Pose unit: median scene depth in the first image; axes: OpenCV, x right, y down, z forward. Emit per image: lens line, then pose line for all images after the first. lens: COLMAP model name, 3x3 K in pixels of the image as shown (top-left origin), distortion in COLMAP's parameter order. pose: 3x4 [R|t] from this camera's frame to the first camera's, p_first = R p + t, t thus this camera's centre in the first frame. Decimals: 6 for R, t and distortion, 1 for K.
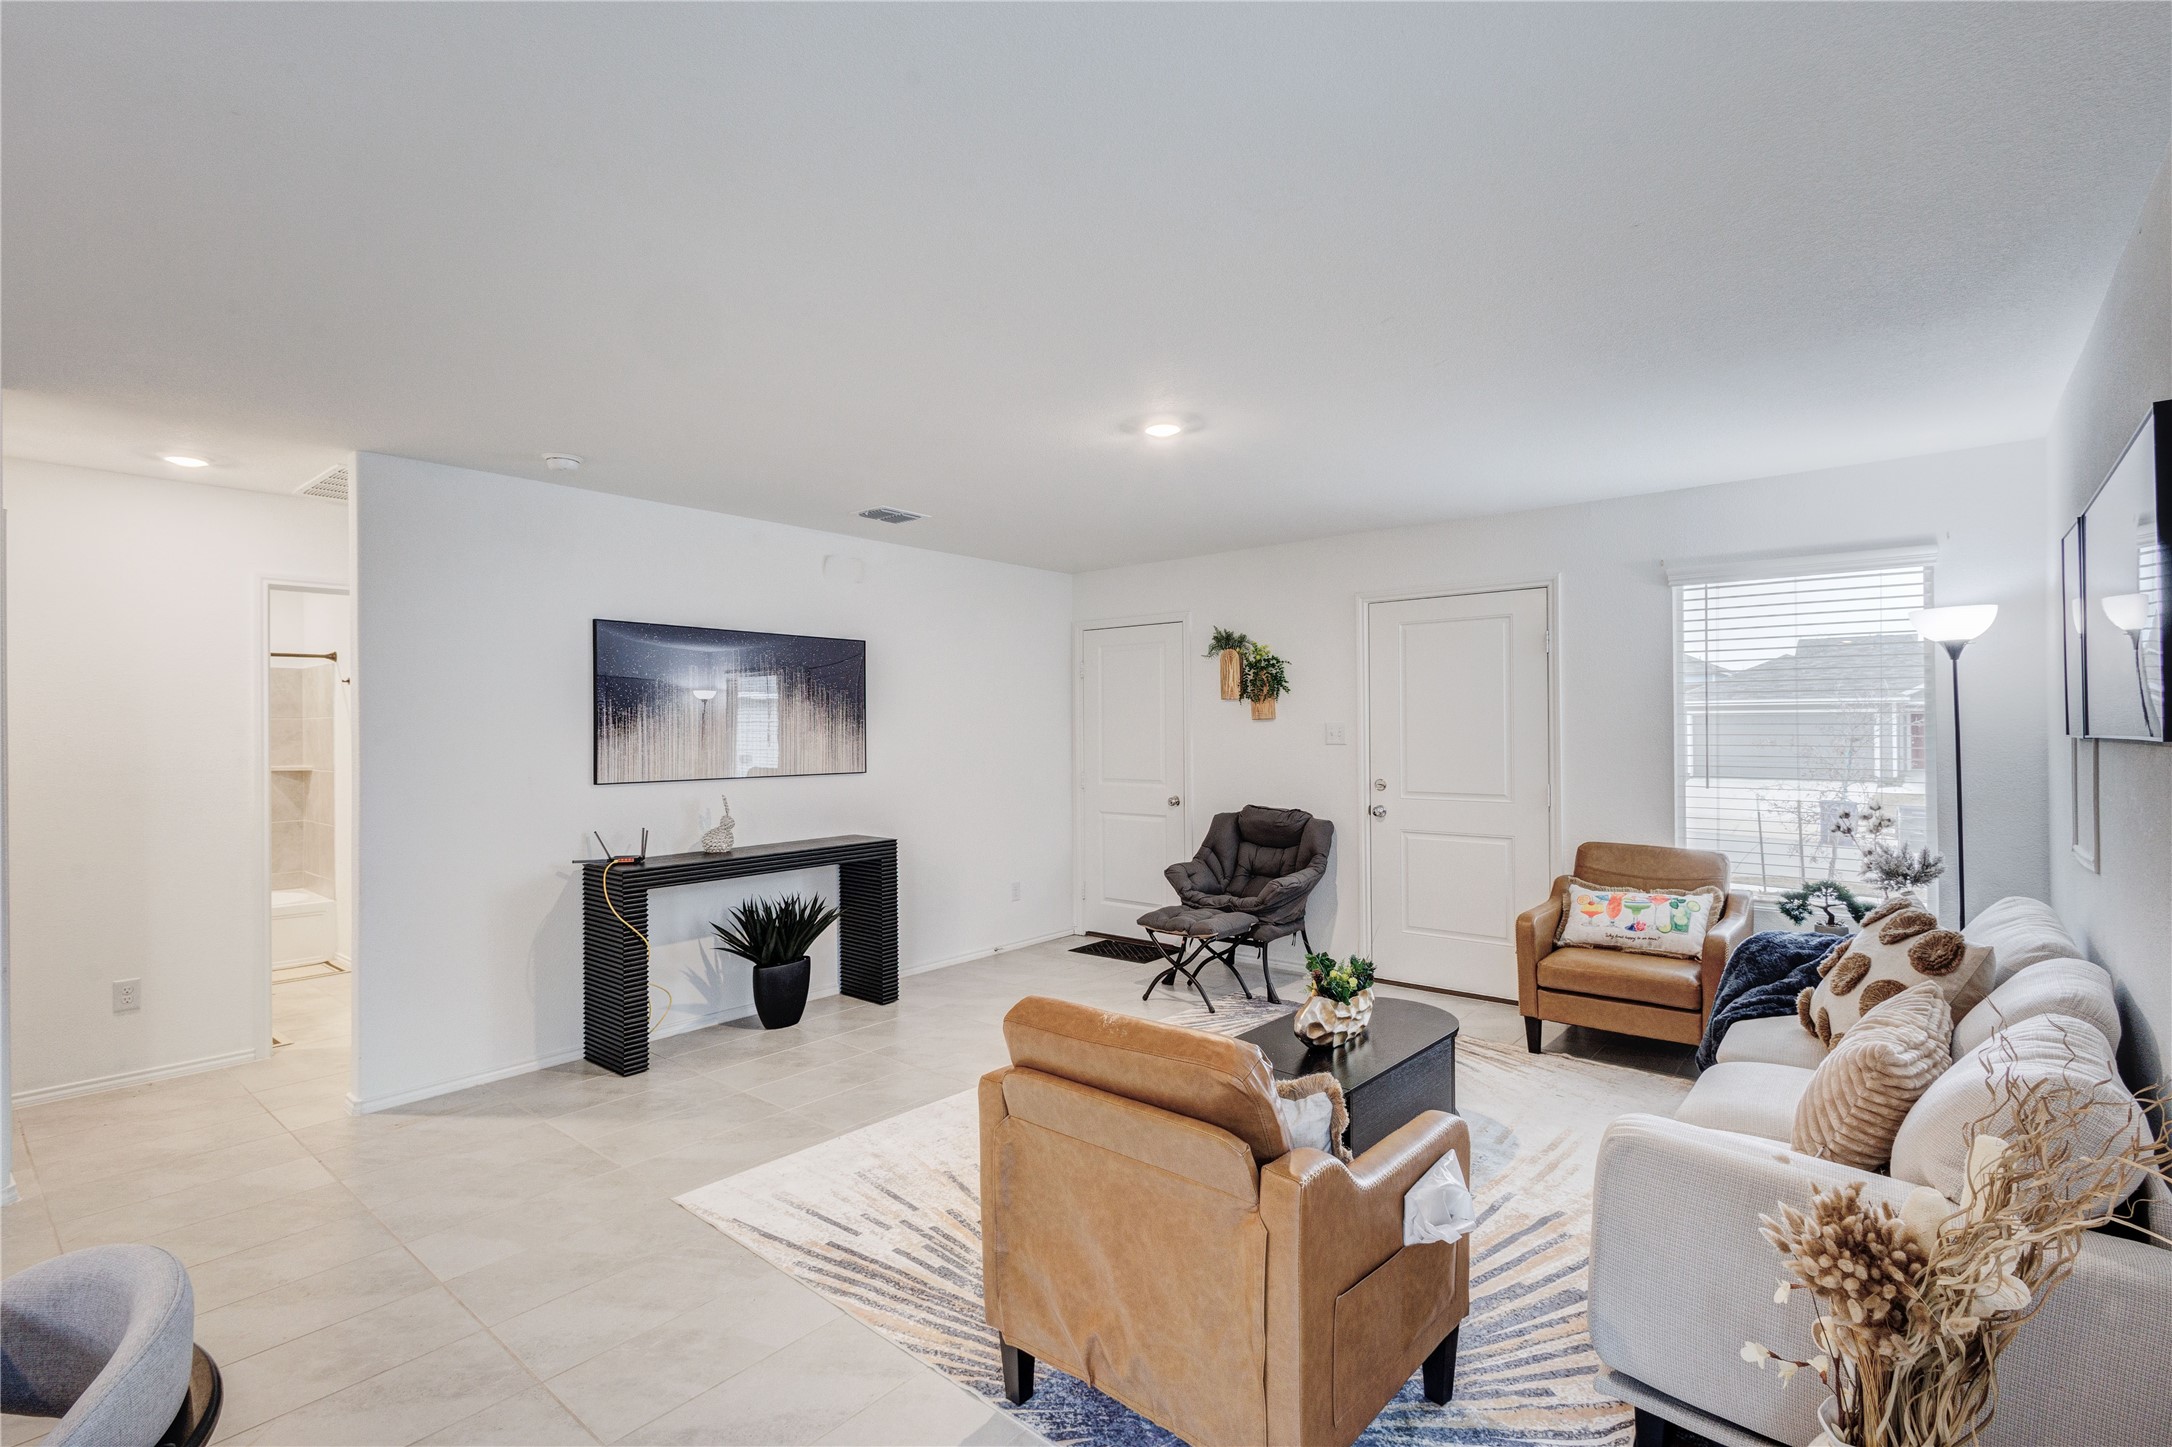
lens RADIAL K [[998.8, 0, 1084.2], [0, 998.8, 724.7], [0, 0, 1]] dist [0.008673, -0.000673]
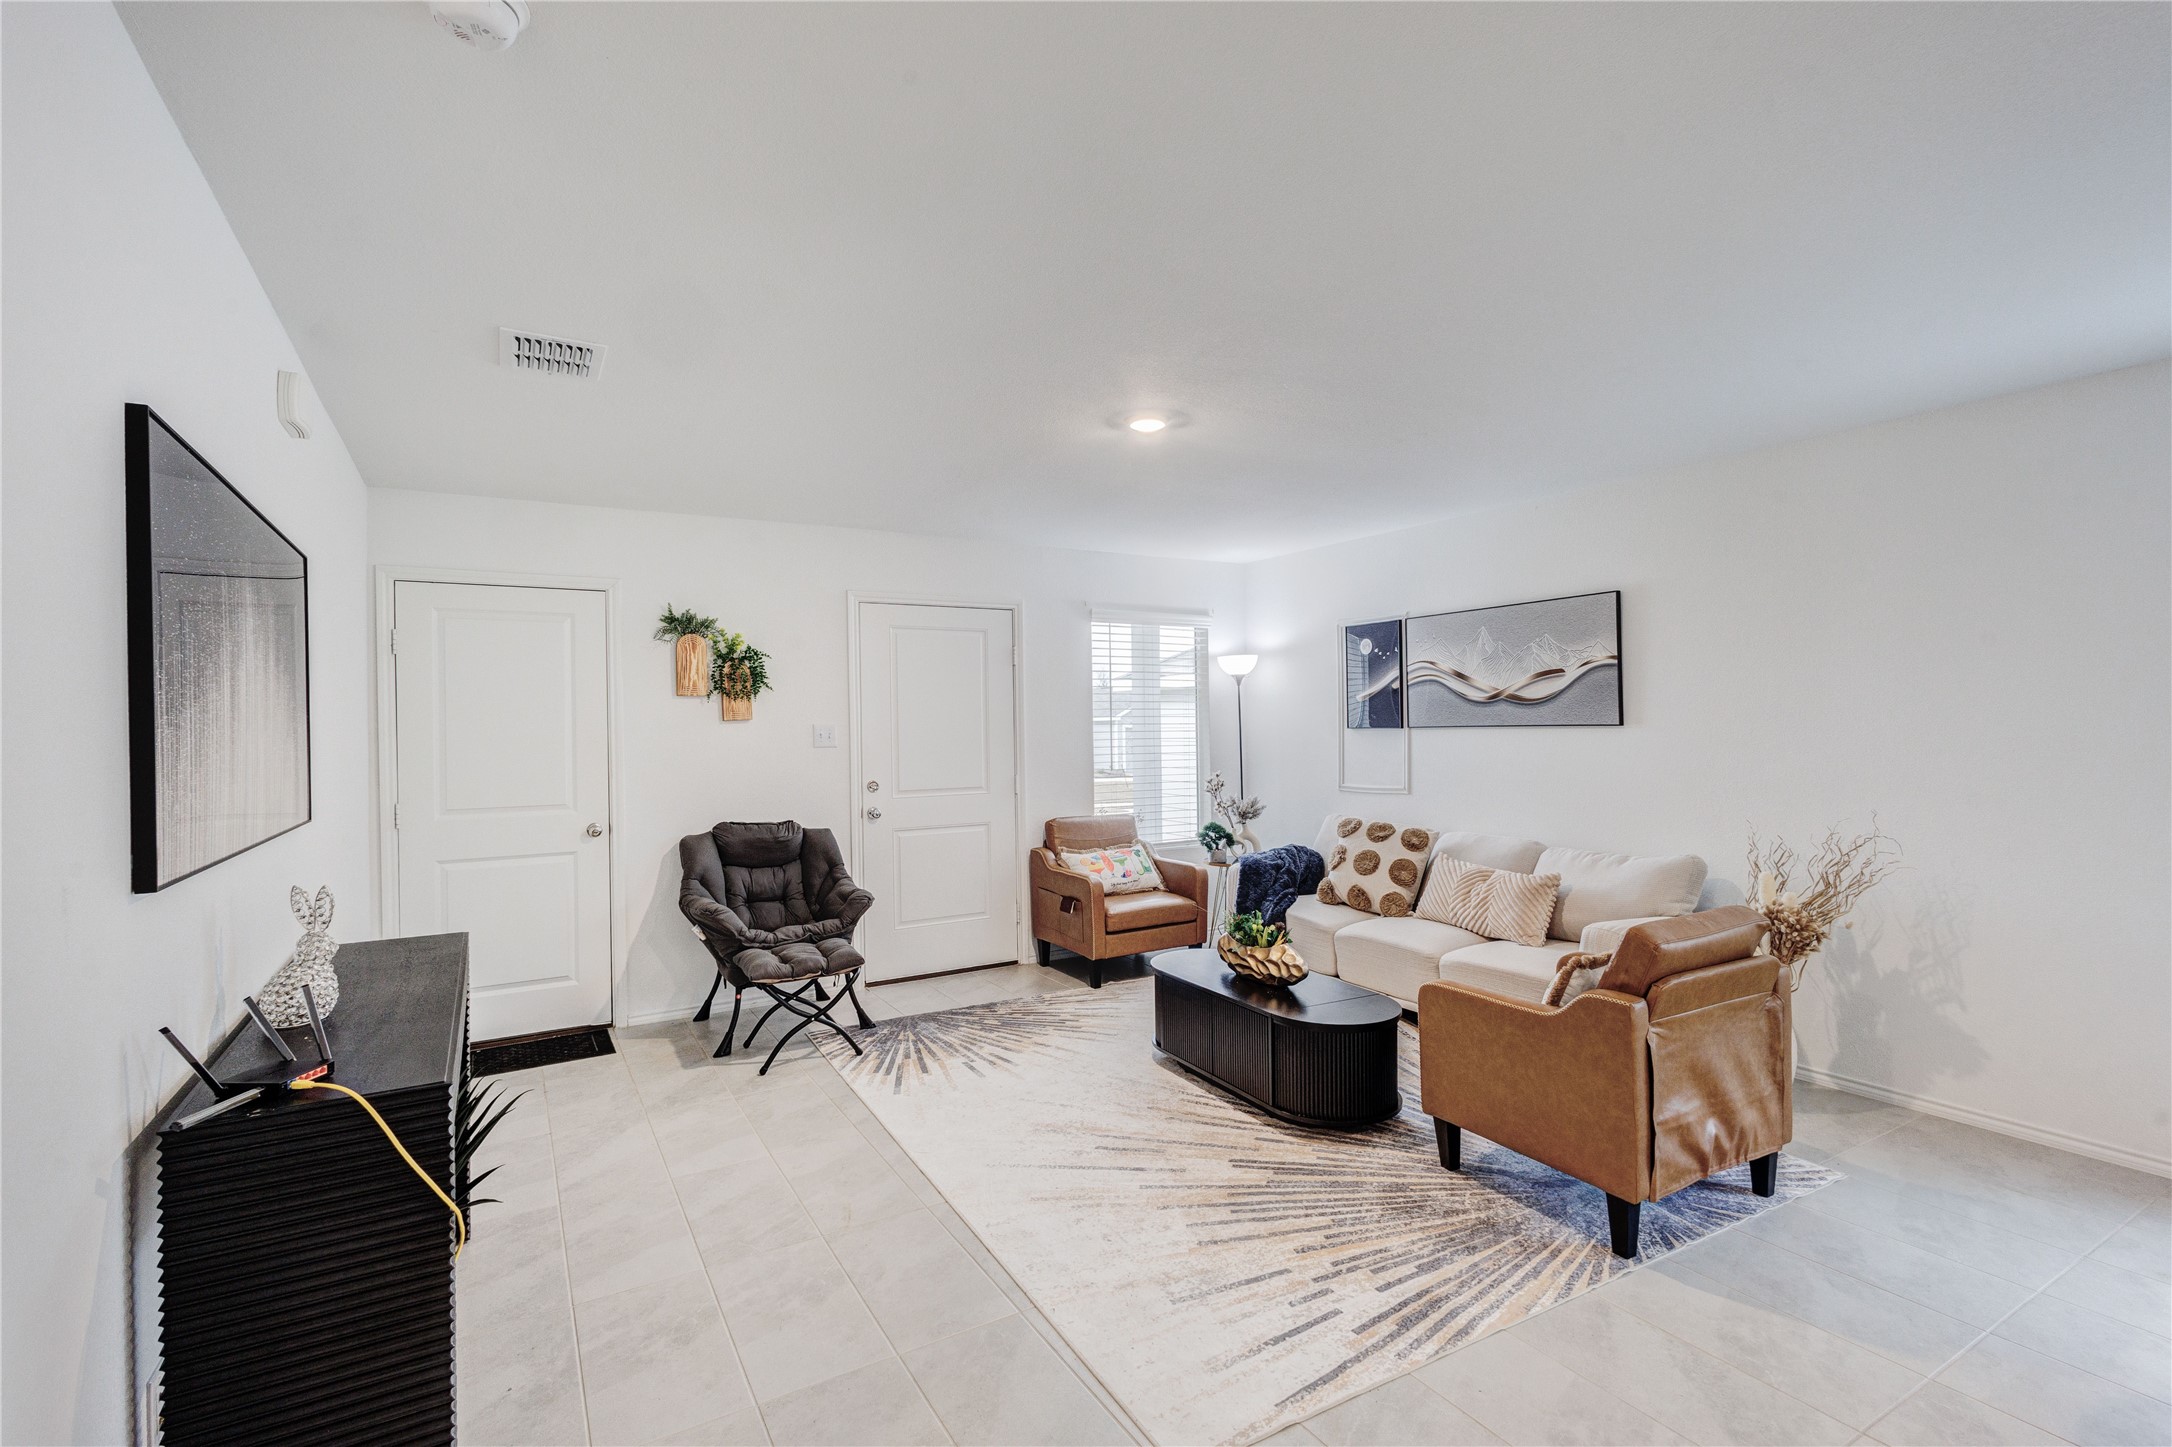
lens RADIAL K [[998.8, 0, 1084.2], [0, 998.8, 724.7], [0, 0, 1]] dist [0.008673, -0.000673]
pose [[0.333670, 0.000911, 0.942689, -0.609747], [0.009168, 0.999949, -0.004211, 0.005236], [-0.942645, 0.010048, 0.333645, 0.504046]]
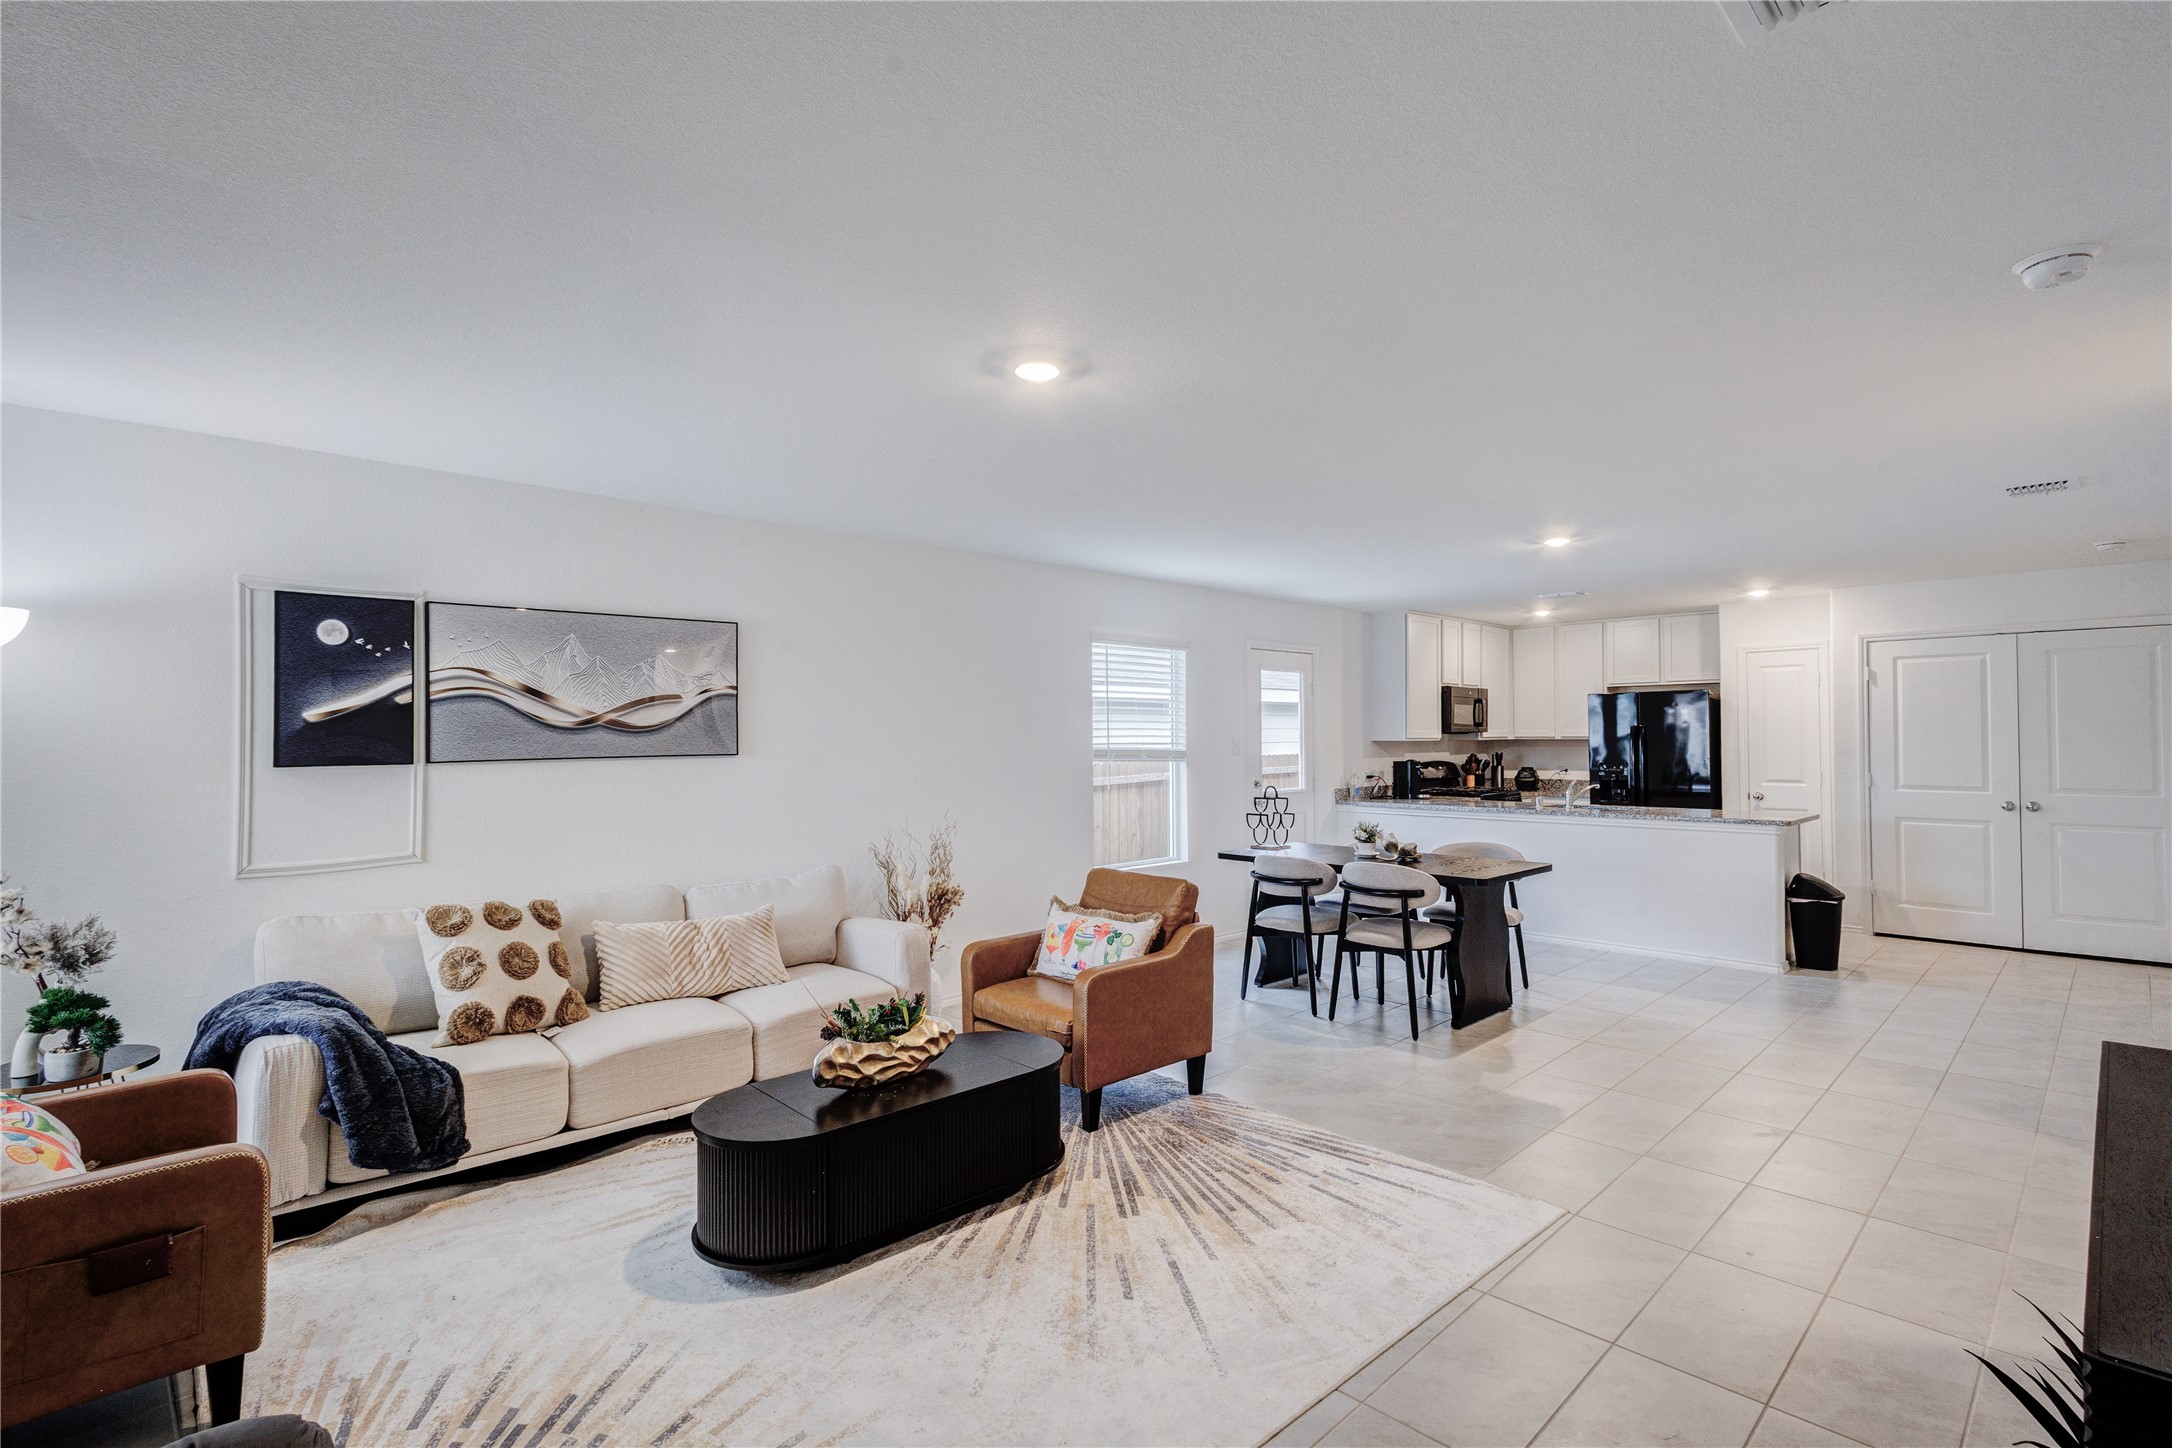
lens RADIAL K [[1019.3, 0, 1092.6], [0, 1019.3, 725.9], [0, 0, 1]] dist [0.013183, -0.004323]
pose [[-0.995896, 0.015281, 0.089210, -0.022302], [0.014283, 0.999828, -0.011810, -0.004153], [-0.089375, -0.010488, -0.995943, 1.236670]]
